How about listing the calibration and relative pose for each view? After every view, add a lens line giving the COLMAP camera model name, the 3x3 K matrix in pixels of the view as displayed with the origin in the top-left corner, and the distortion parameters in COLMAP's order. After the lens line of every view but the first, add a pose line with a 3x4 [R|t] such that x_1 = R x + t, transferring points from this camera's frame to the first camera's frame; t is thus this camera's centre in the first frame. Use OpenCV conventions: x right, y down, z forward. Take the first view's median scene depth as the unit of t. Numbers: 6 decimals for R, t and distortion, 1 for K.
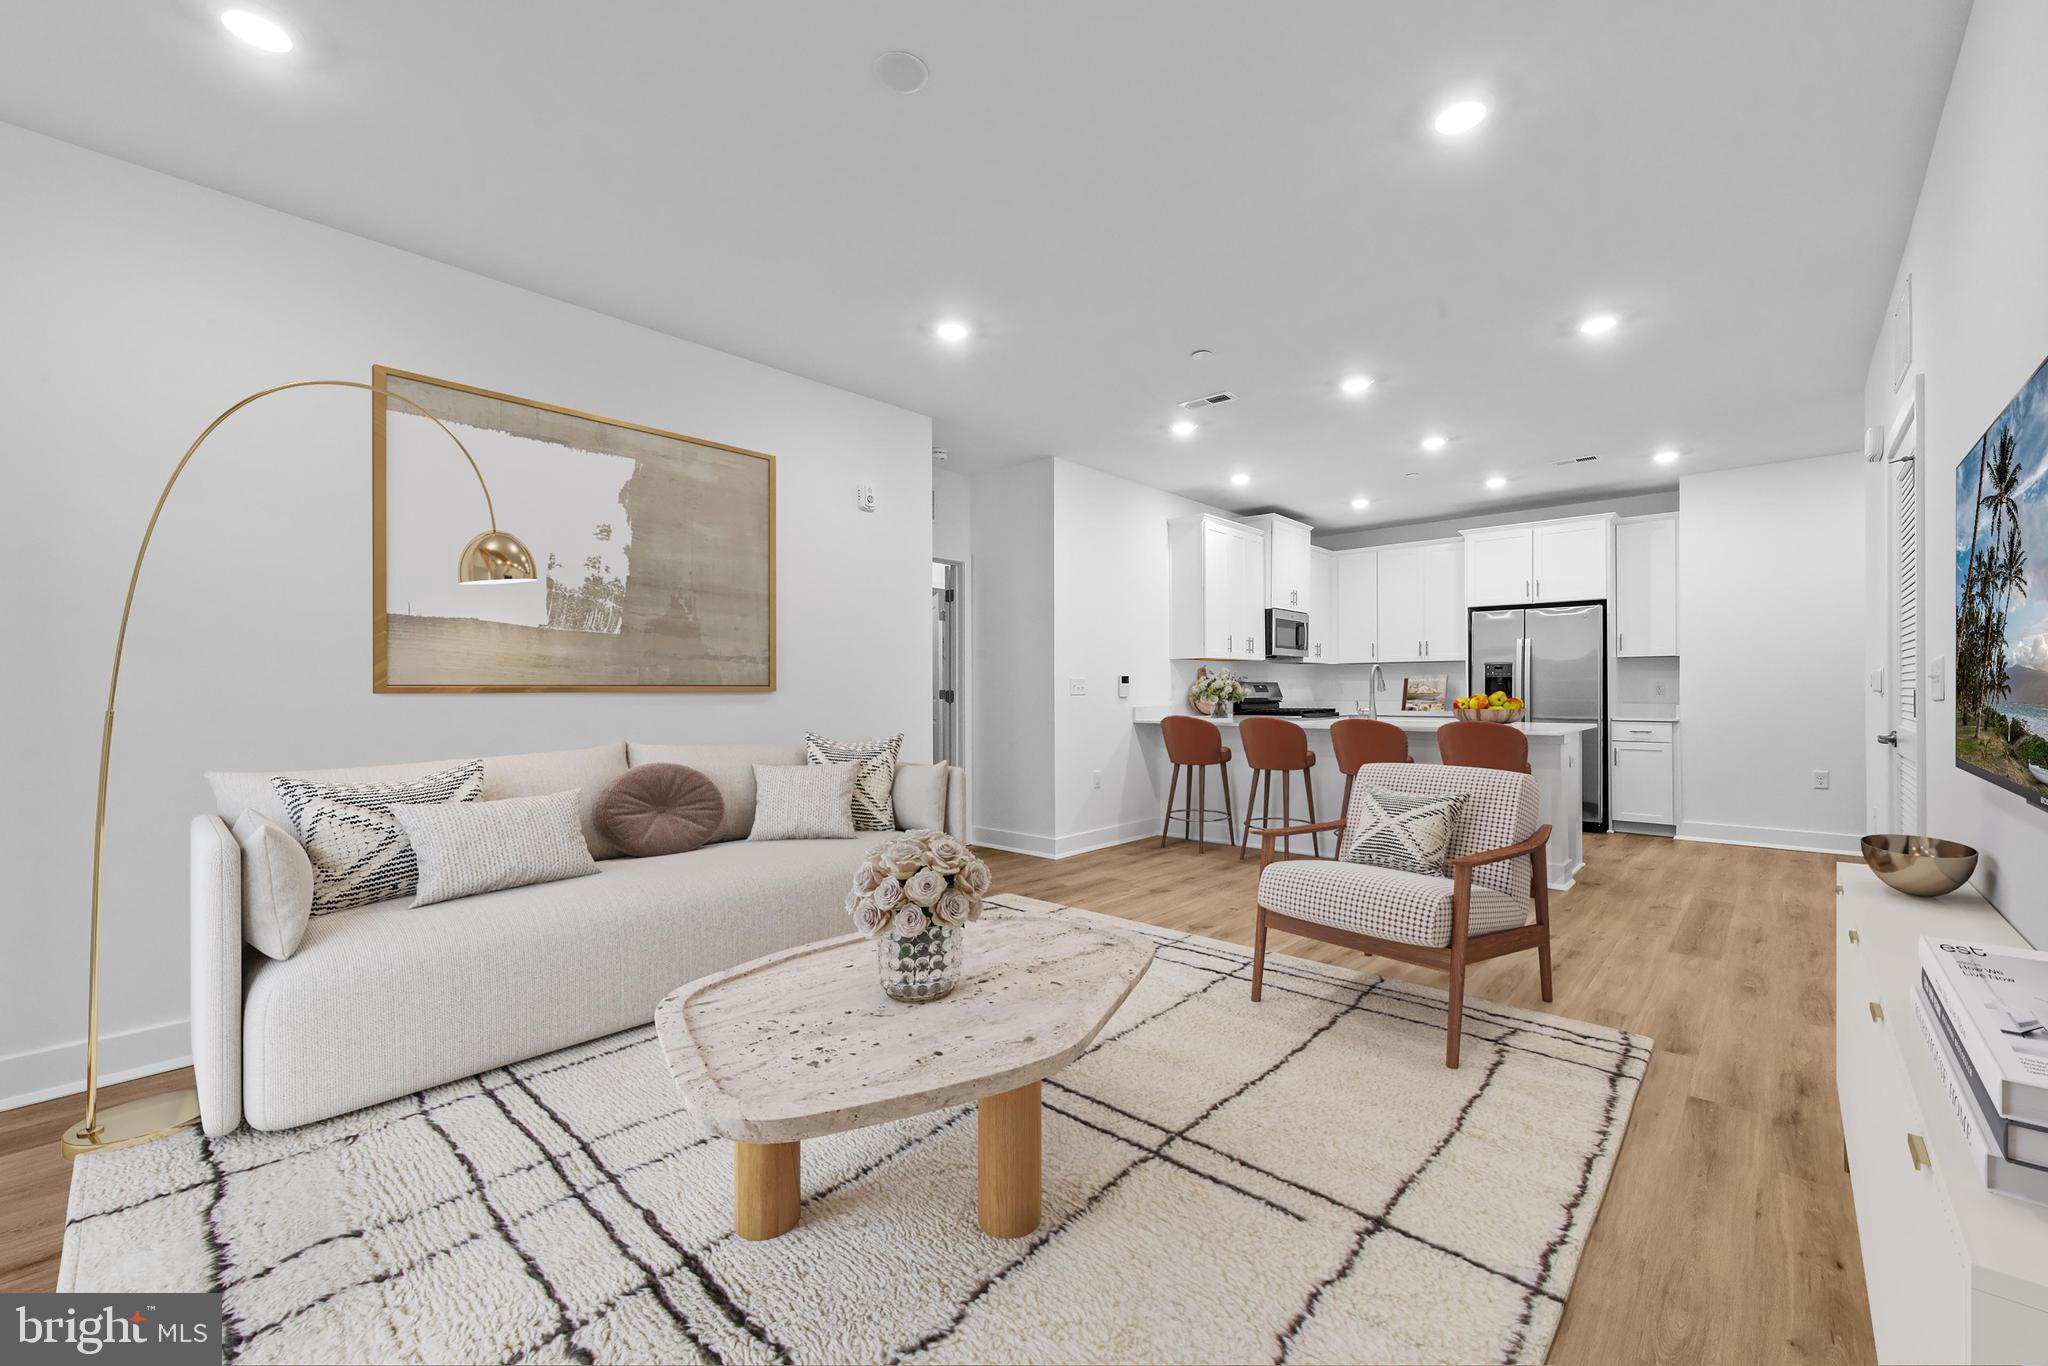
lens RADIAL K [[833.6, 0, 1036.3], [0, 833.6, 688.7], [0, 0, 1]] dist [0.006890, -0.002054]
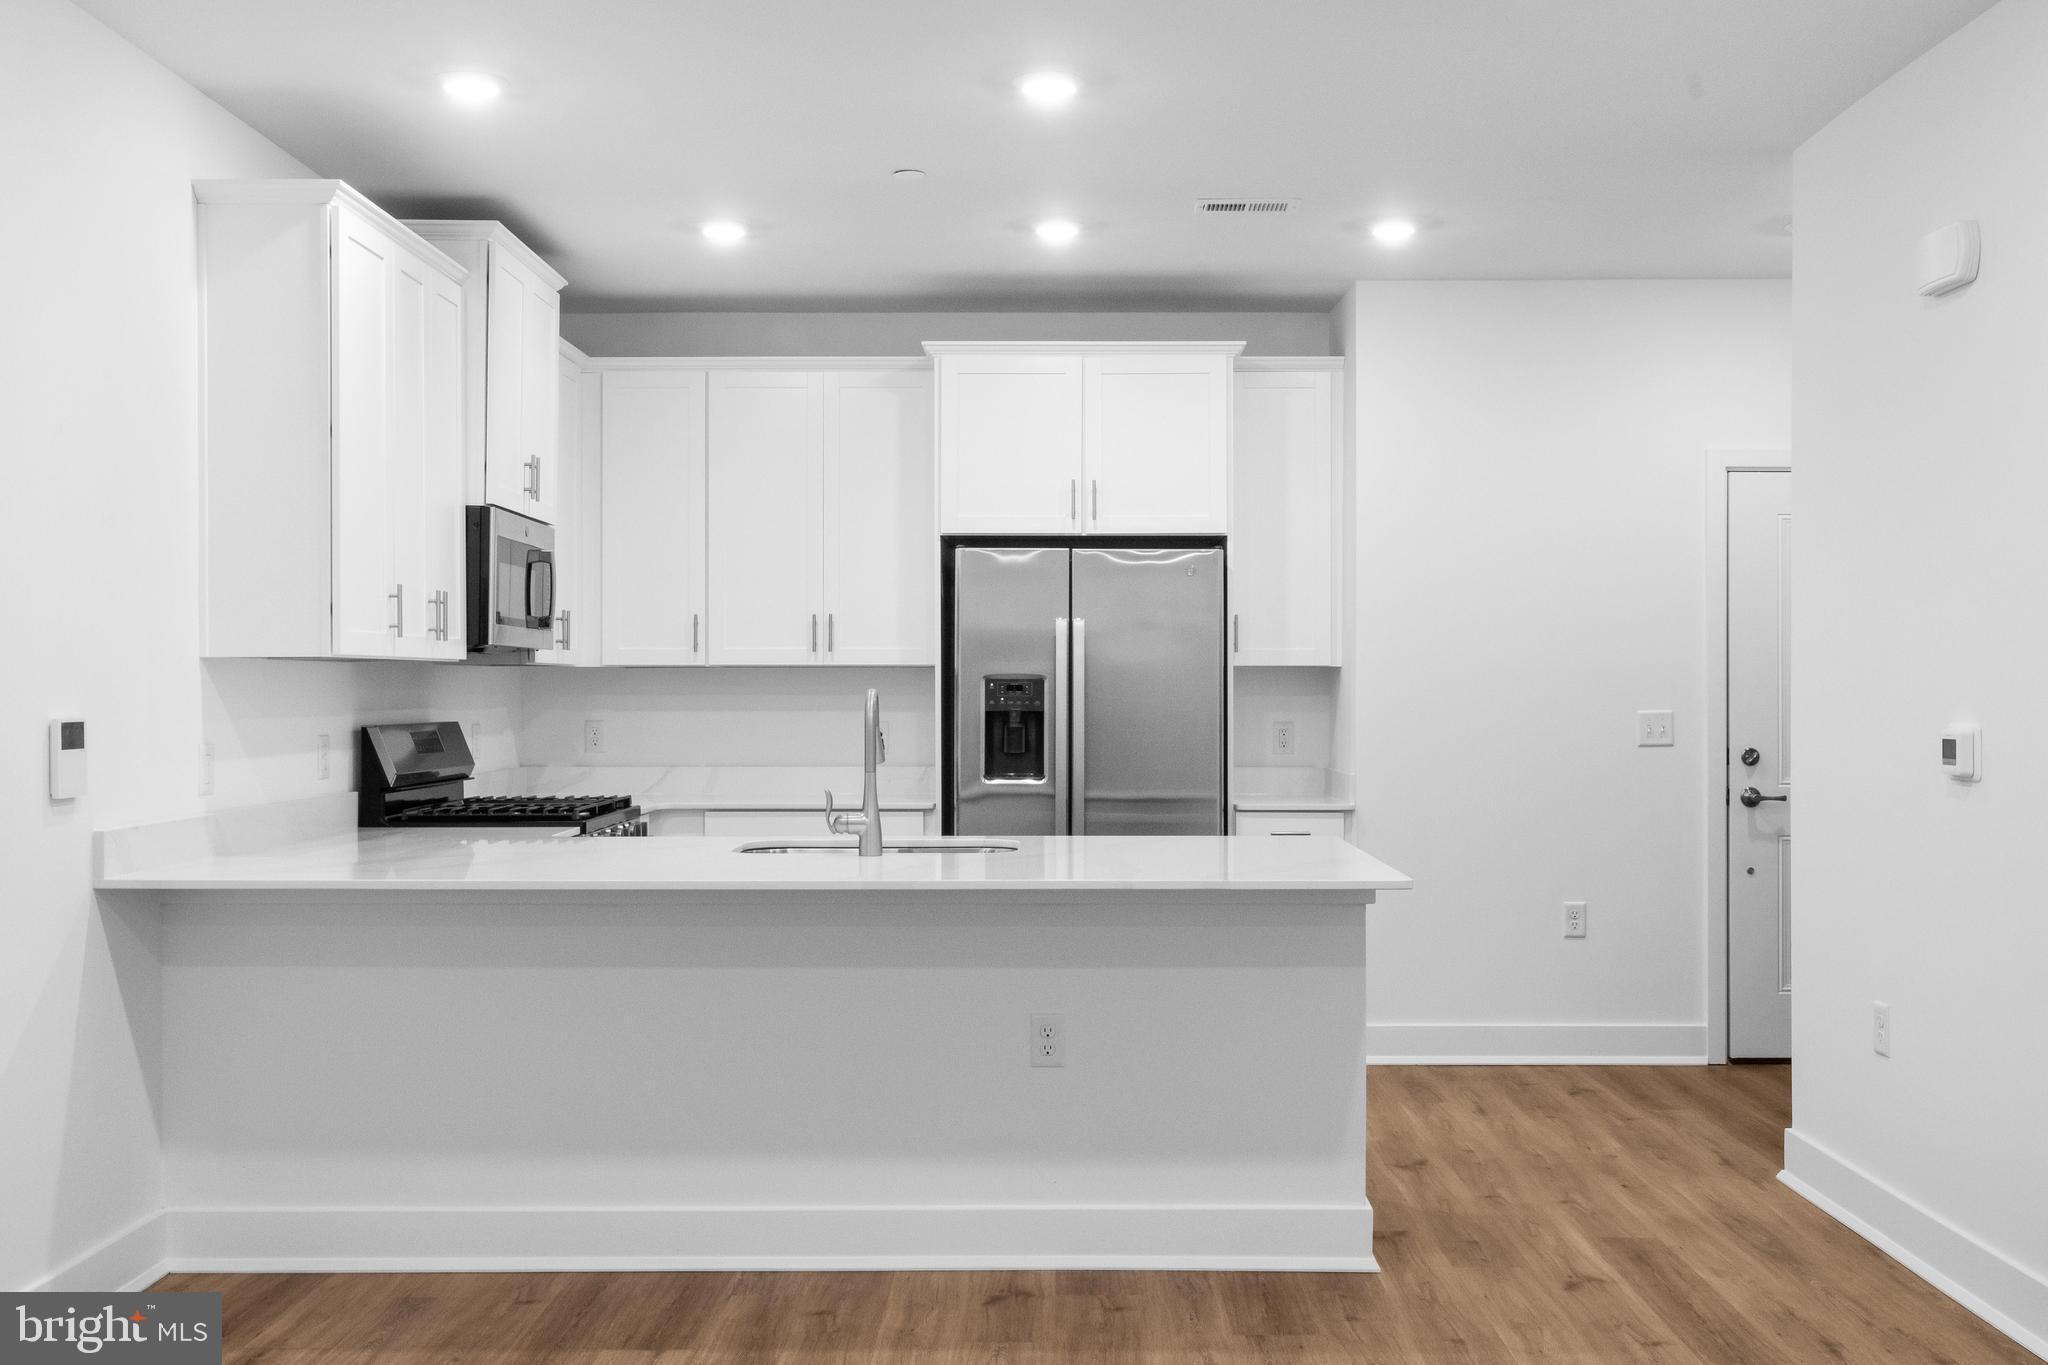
lens RADIAL K [[1949.6, 0, 1055.4], [0, 1949.6, 691.2], [0, 0, 1]] dist [0.003206, 0.000000]
pose [[0.745121, 0.001519, 0.666927, -0.075739], [-0.001593, 0.999999, -0.000498, -0.024428], [-0.666927, -0.000691, 0.745123, 0.295472]]
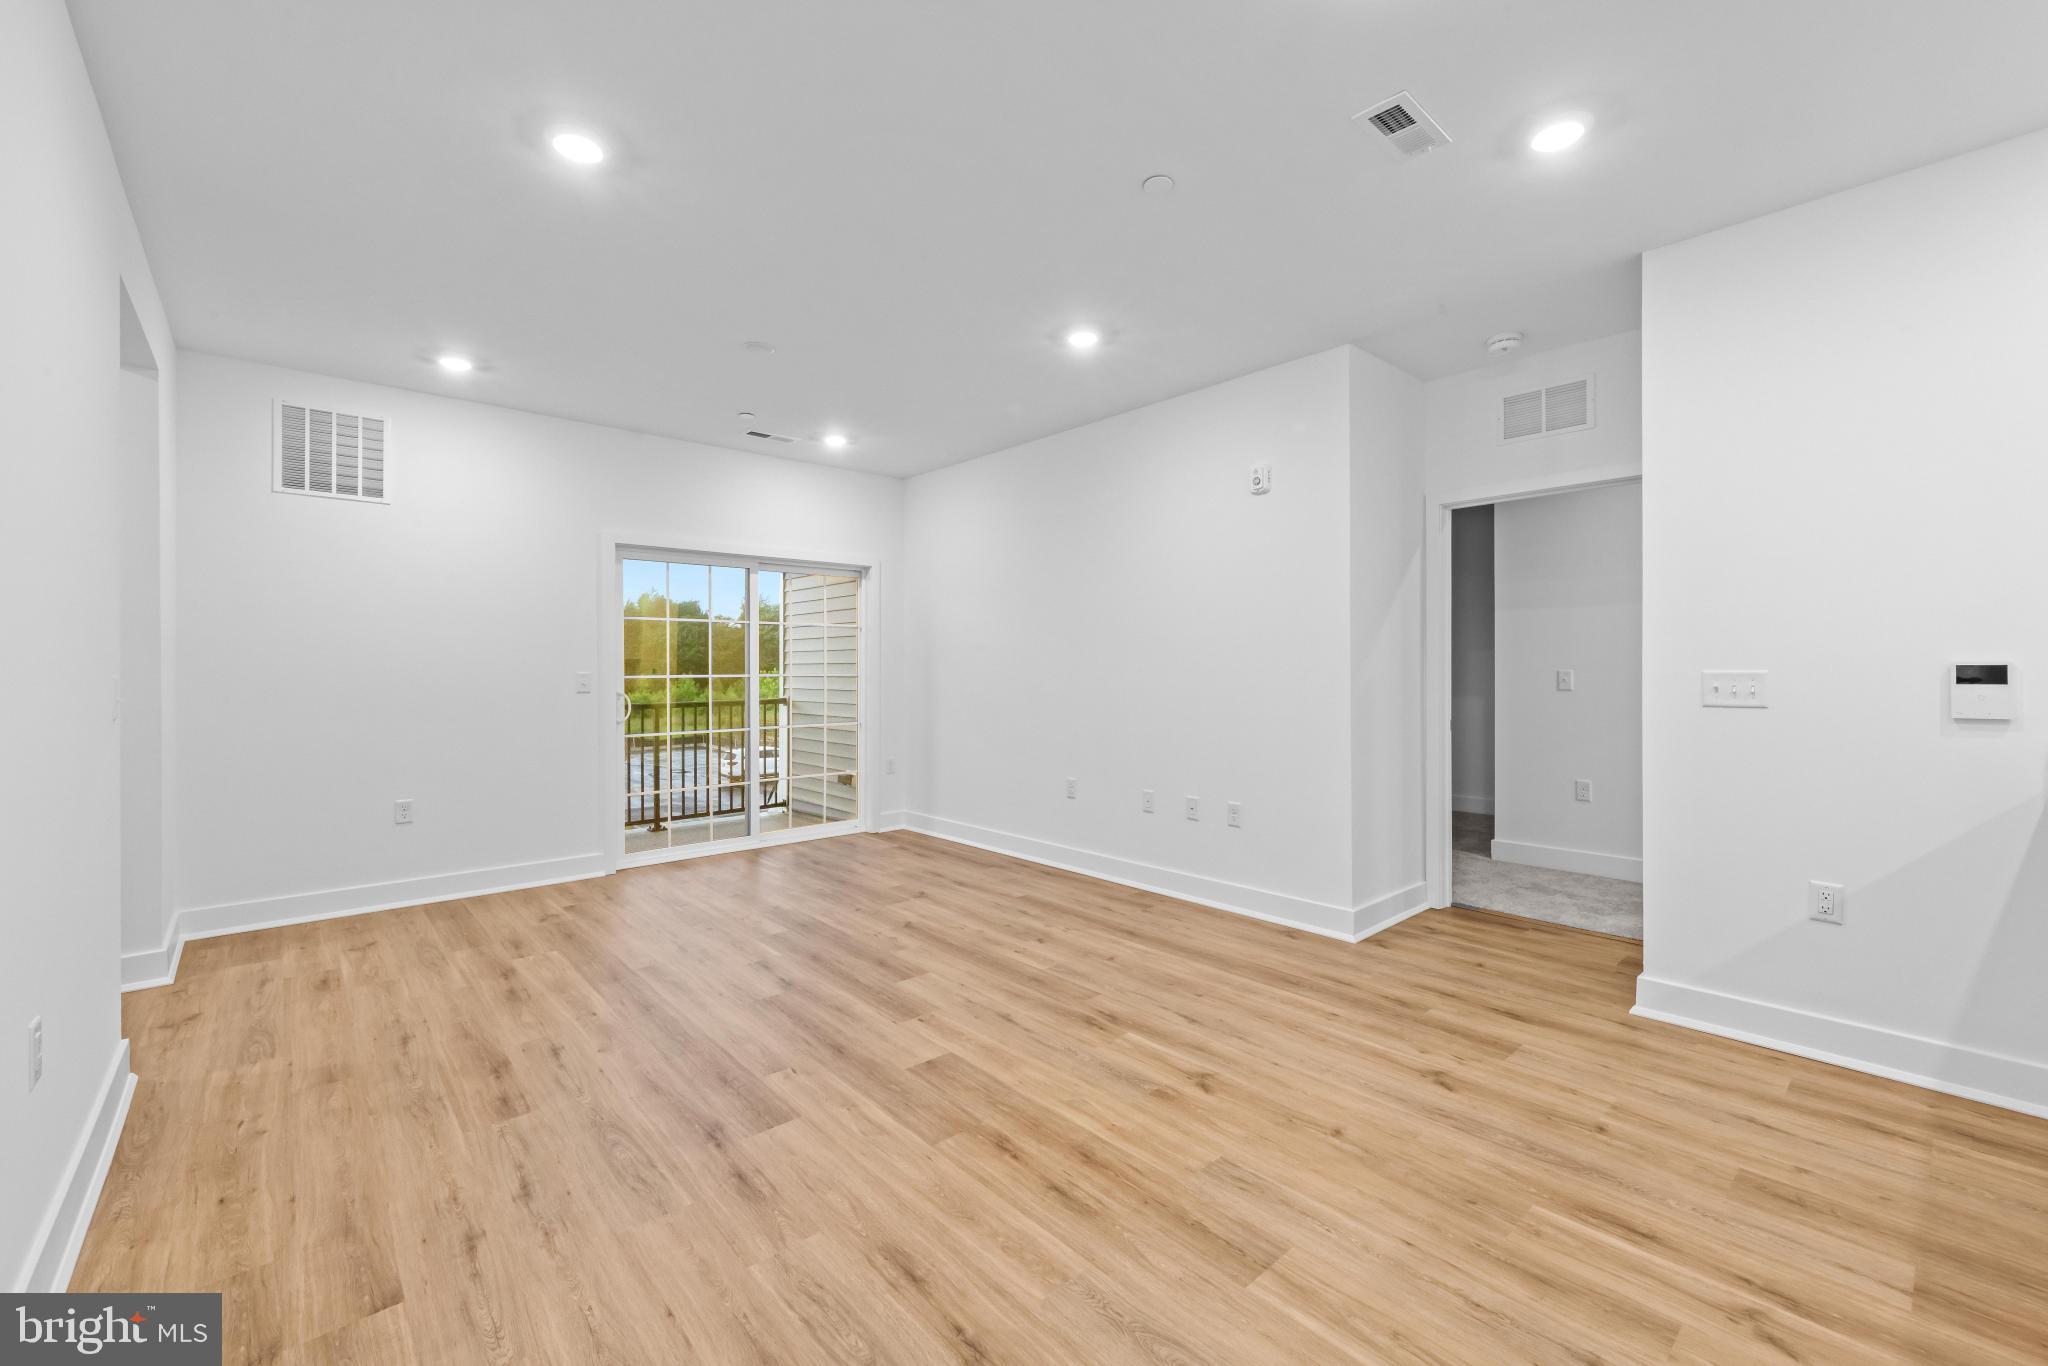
lens RADIAL K [[833.6, 0, 1024.8], [0, 833.6, 669.1], [0, 0, 1]] dist [0.006890, -0.002054]
pose [[-0.111778, 0.002605, -0.993730, 0.514280], [0.003243, 0.999992, 0.002256, -0.015051], [0.993728, -0.002970, -0.111786, 0.580178]]
